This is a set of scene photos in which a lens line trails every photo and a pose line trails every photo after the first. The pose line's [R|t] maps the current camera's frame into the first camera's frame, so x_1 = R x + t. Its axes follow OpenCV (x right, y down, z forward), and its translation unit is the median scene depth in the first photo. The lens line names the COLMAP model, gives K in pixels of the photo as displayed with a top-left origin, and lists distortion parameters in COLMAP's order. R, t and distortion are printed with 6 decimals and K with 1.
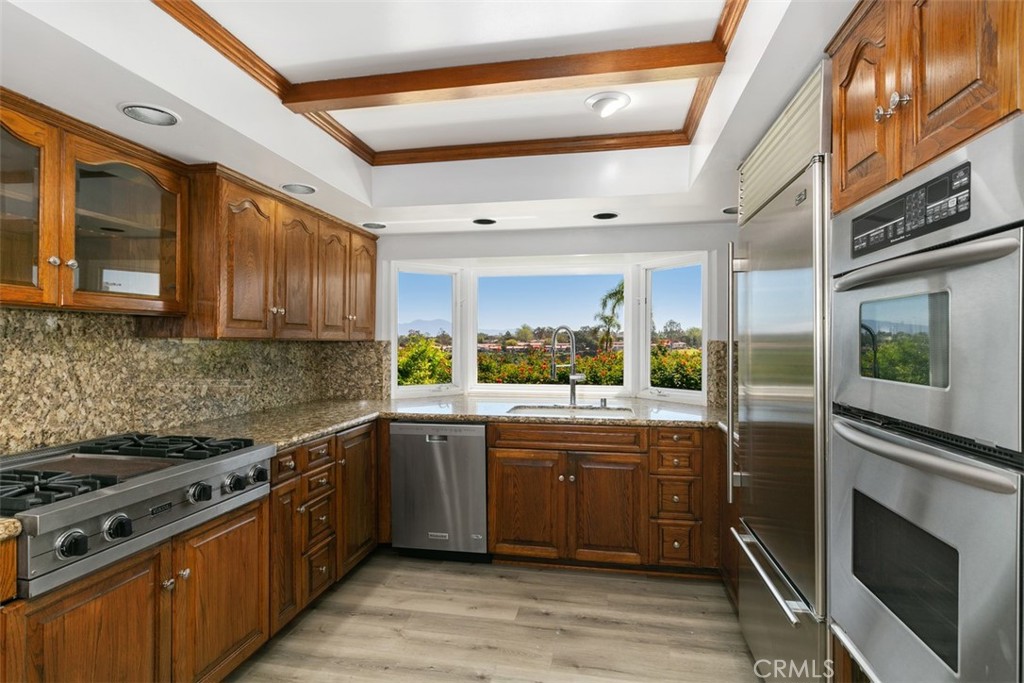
lens RADIAL K [[492.1, 0, 512.0], [0, 492.1, 341.5], [0, 0, 1]] dist [0.000622, 0.000058]
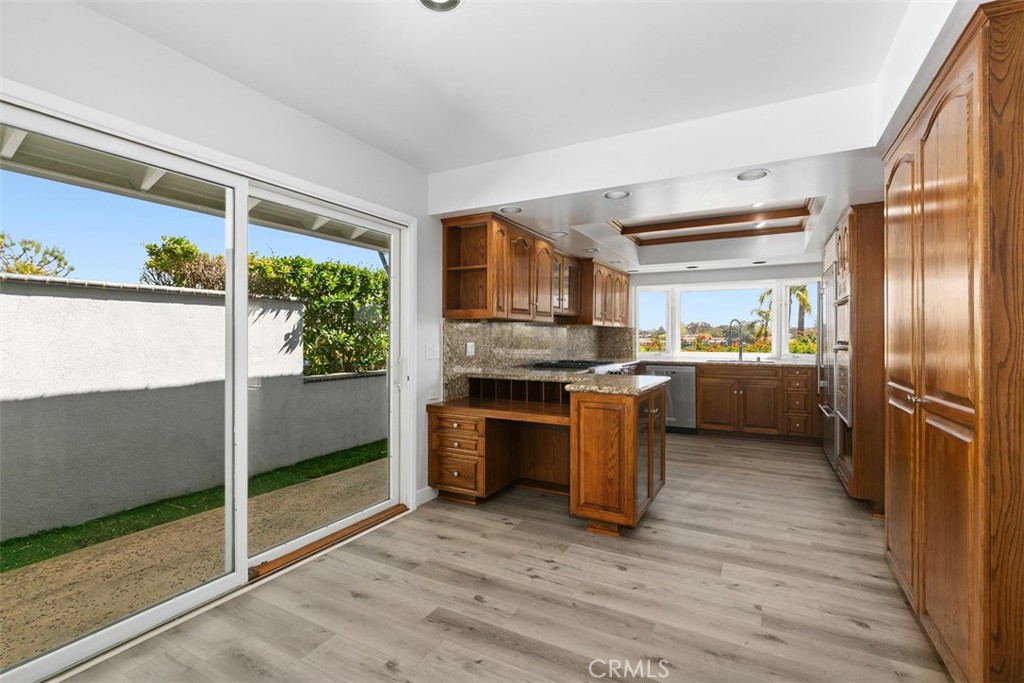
lens RADIAL K [[471.1, 0, 512.0], [0, 471.1, 341.5], [0, 0, 1]] dist [-0.000062, -0.000091]
pose [[0.954628, 0.000807, -0.297801, -0.201759], [0.001611, 0.999968, 0.007872, 0.046462], [0.297798, -0.007995, 0.954595, -1.136687]]
